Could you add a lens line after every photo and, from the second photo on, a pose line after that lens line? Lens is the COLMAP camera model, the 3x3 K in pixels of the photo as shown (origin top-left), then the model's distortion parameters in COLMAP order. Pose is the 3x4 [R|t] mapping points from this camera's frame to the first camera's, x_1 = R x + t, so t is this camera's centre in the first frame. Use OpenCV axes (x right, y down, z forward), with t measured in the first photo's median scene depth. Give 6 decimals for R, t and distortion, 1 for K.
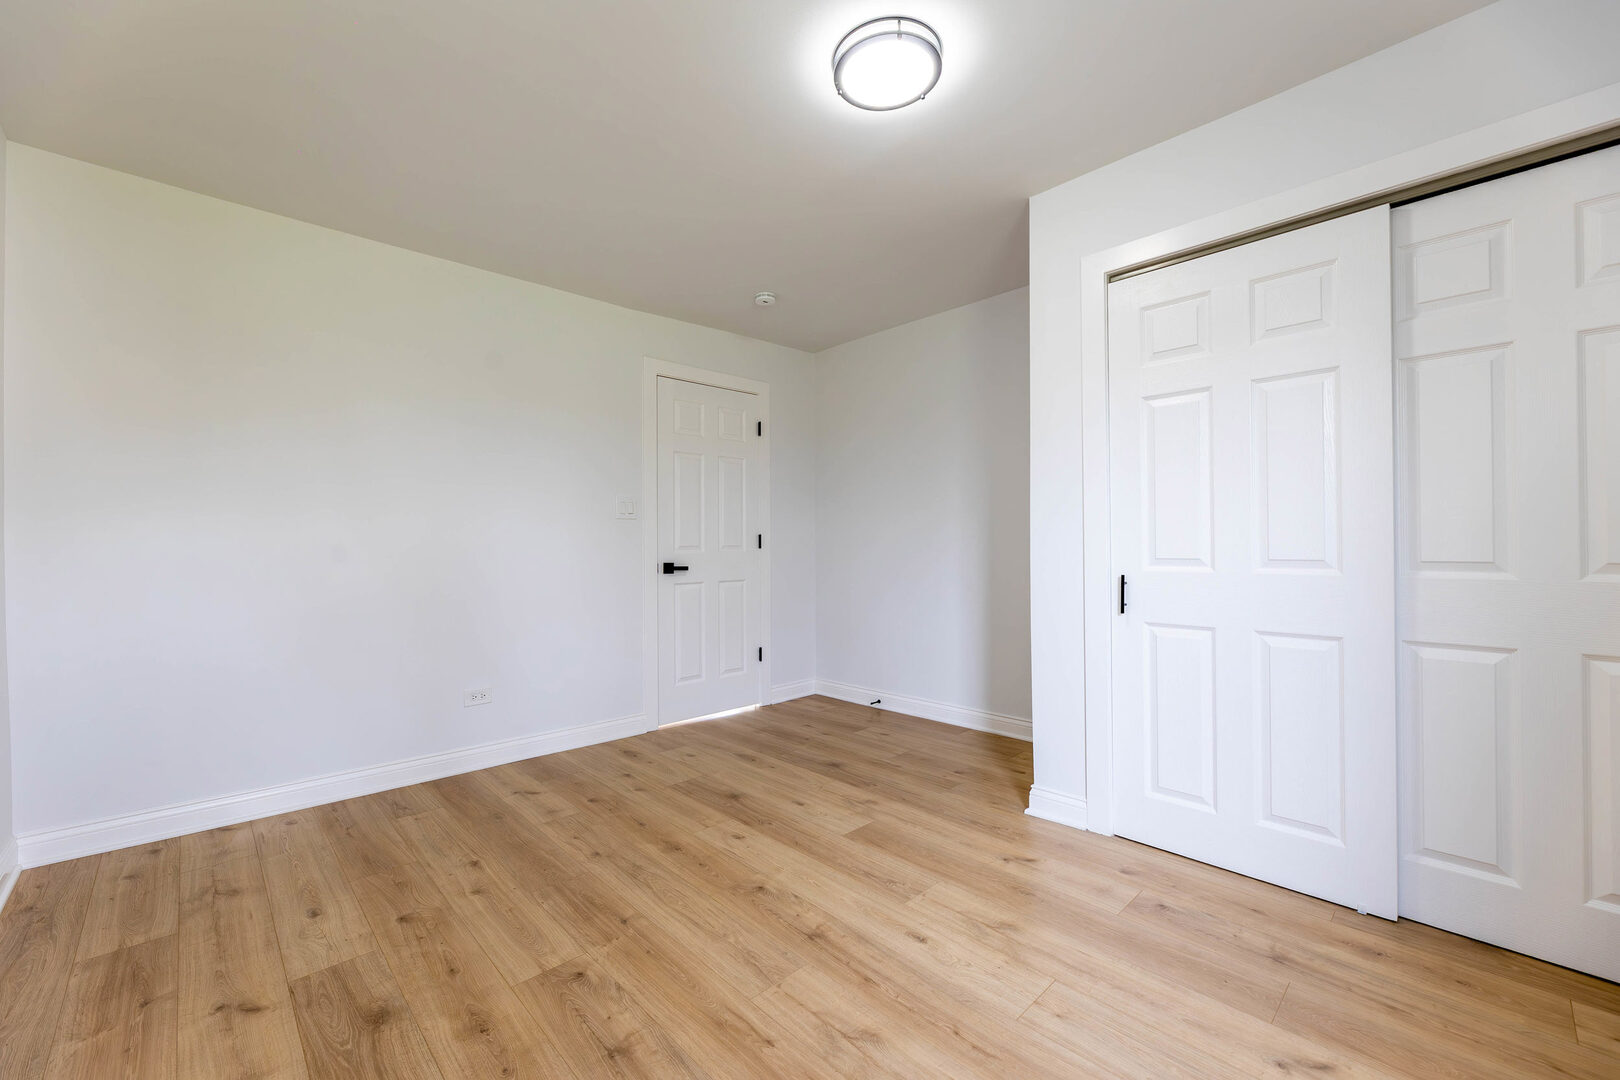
lens RADIAL K [[657.5, 0, 810.0], [0, 657.5, 540.0], [0, 0, 1]] dist [-0.000015, 0.000024]
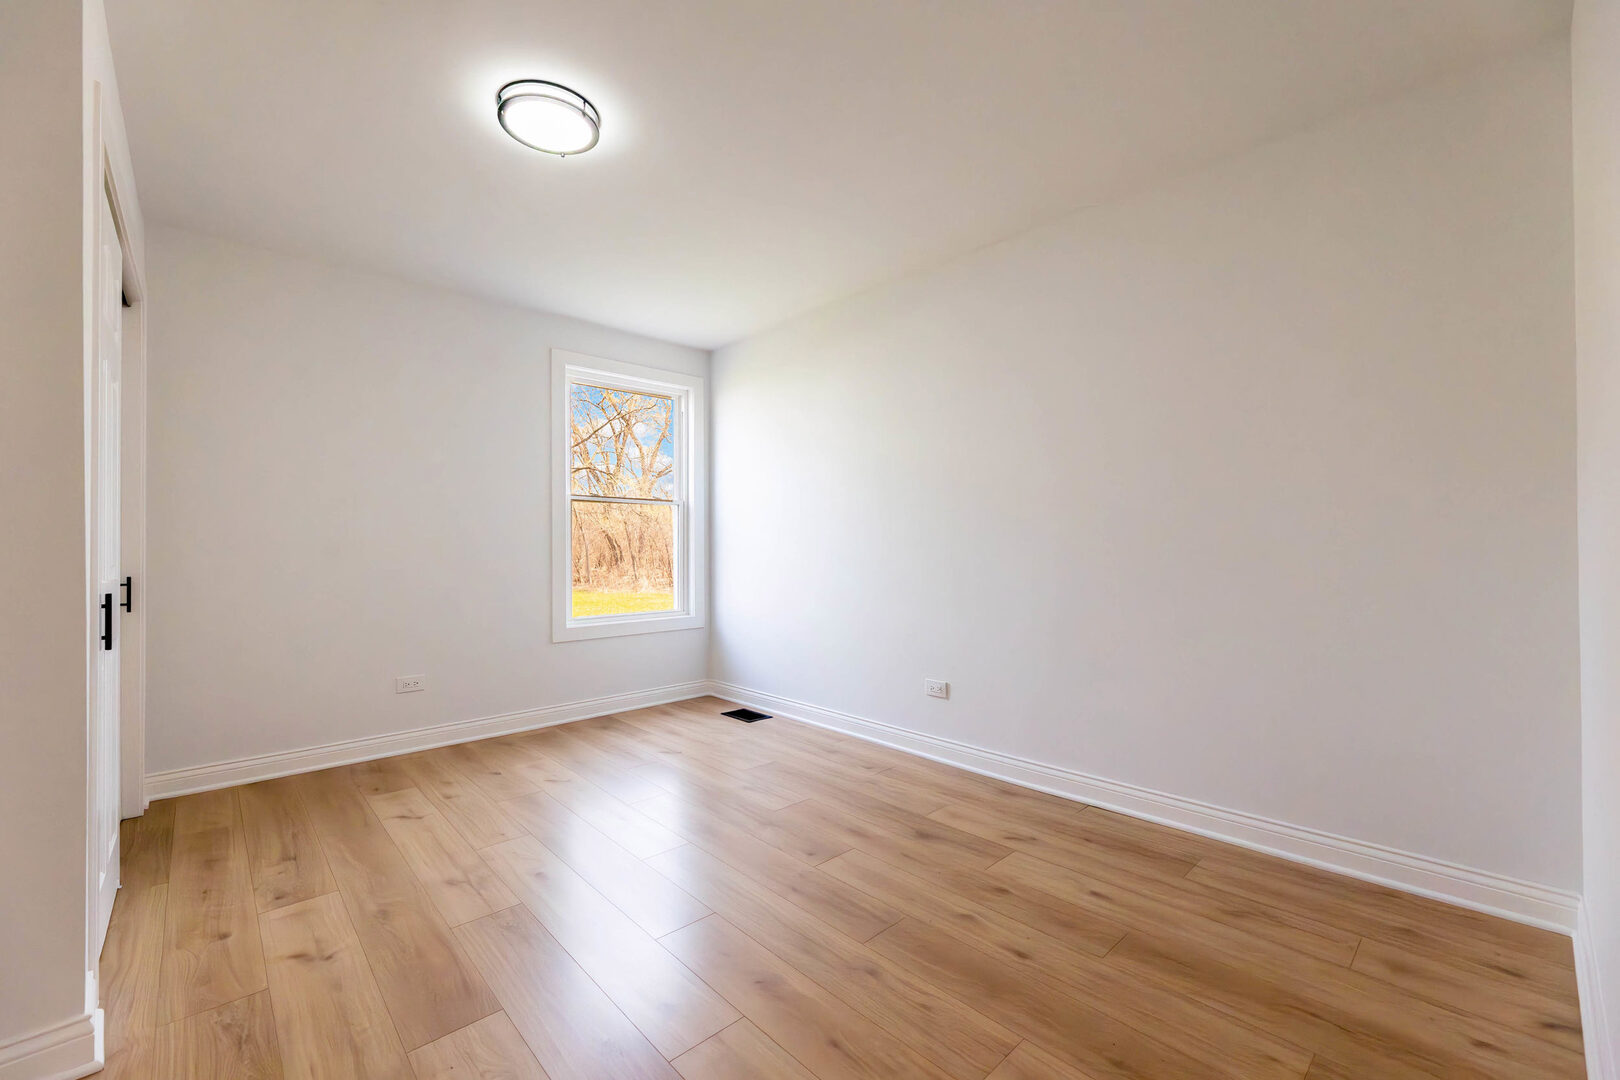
lens RADIAL K [[657.5, 0, 810.0], [0, 657.5, 540.0], [0, 0, 1]] dist [-0.000015, 0.000024]
pose [[-0.999721, 0.012817, 0.019835, -0.323356], [0.012562, 0.999837, -0.012940, 0.019265], [-0.019998, -0.012687, -0.999720, 2.006764]]
